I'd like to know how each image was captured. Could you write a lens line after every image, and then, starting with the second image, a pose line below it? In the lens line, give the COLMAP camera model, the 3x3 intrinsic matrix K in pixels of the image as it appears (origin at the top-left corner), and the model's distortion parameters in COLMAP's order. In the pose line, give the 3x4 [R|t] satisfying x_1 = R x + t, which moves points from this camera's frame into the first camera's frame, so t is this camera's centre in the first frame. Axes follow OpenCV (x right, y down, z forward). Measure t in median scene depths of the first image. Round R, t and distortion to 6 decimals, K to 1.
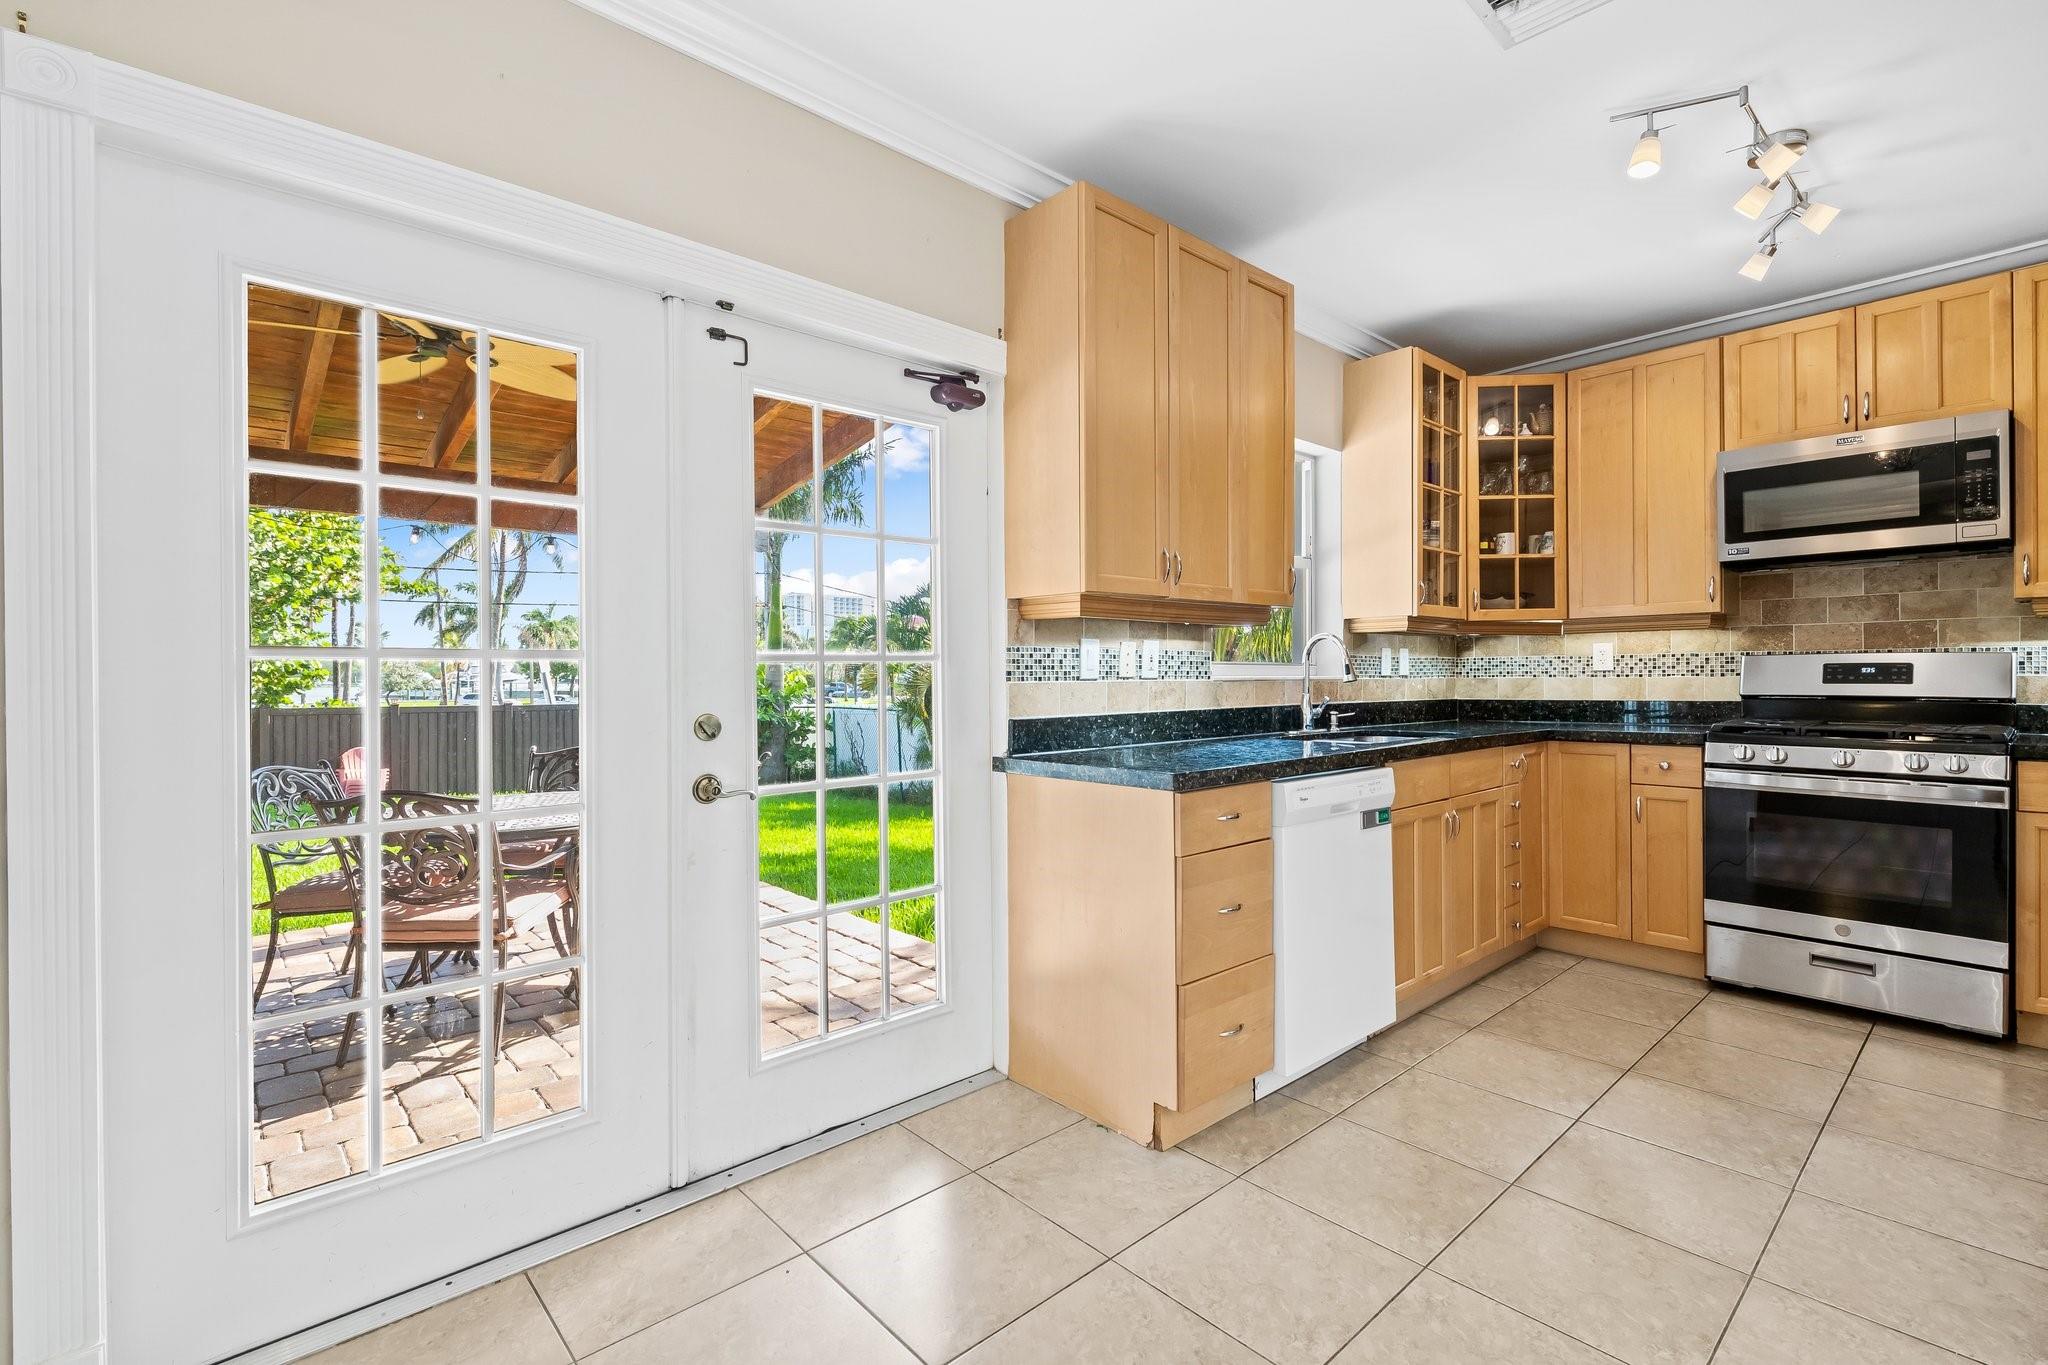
lens RADIAL K [[920.3, 0, 1019.0], [0, 920.3, 679.0], [0, 0, 1]] dist [-0.000894, 0.000357]
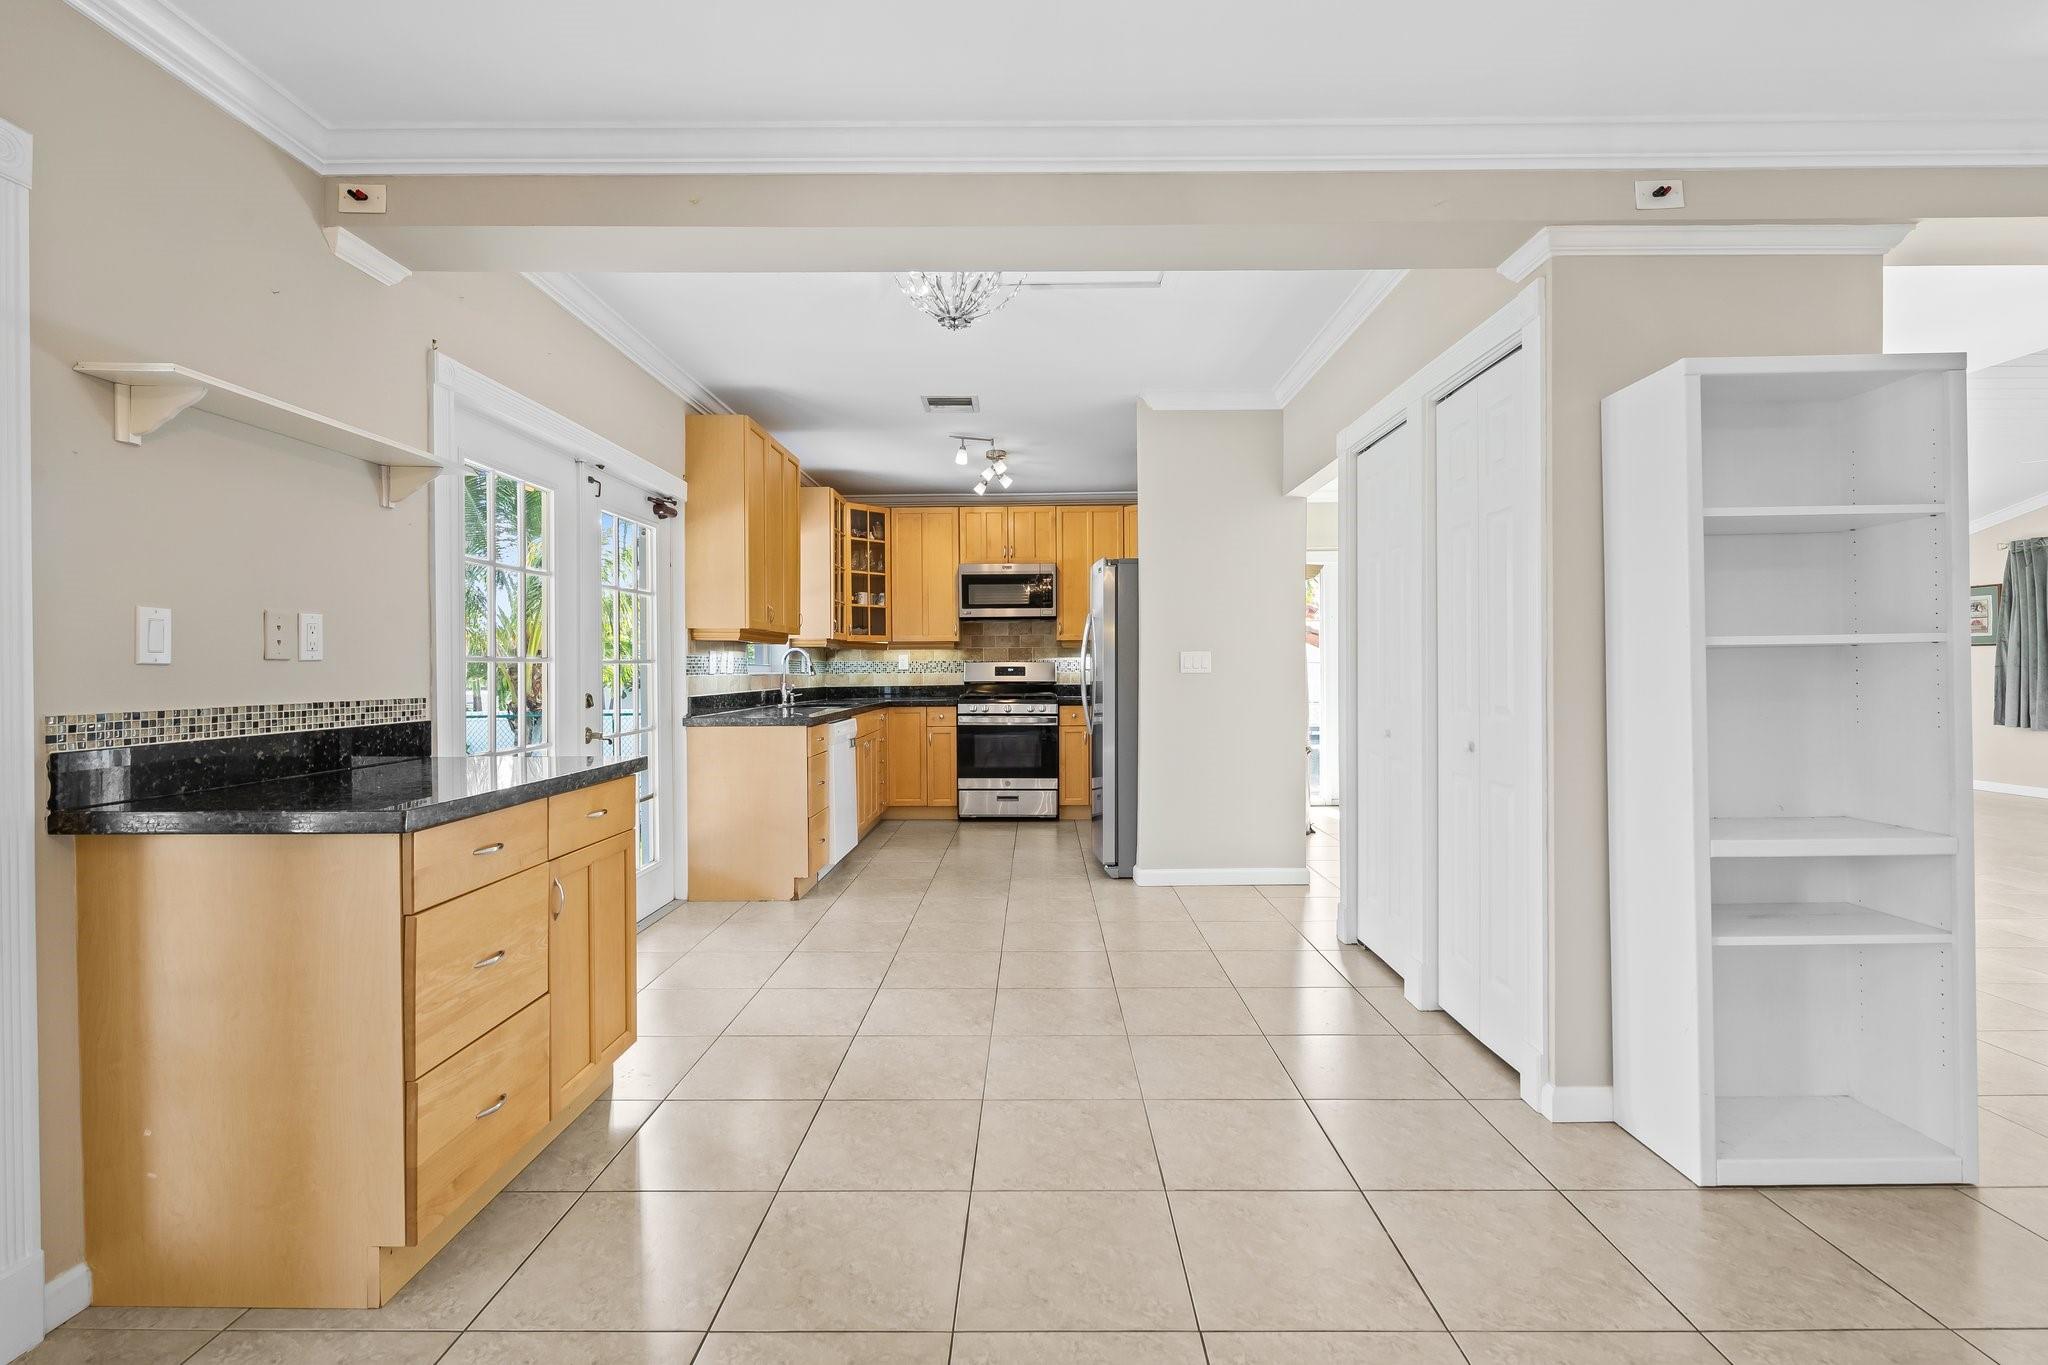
lens RADIAL K [[920.3, 0, 1027.6], [0, 920.3, 679.4], [0, 0, 1]] dist [-0.000894, 0.000357]
pose [[0.675956, -0.005568, 0.736921, -0.670512], [0.004149, 0.999984, 0.003750, 0.005103], [-0.736930, 0.000523, 0.675969, -0.516659]]
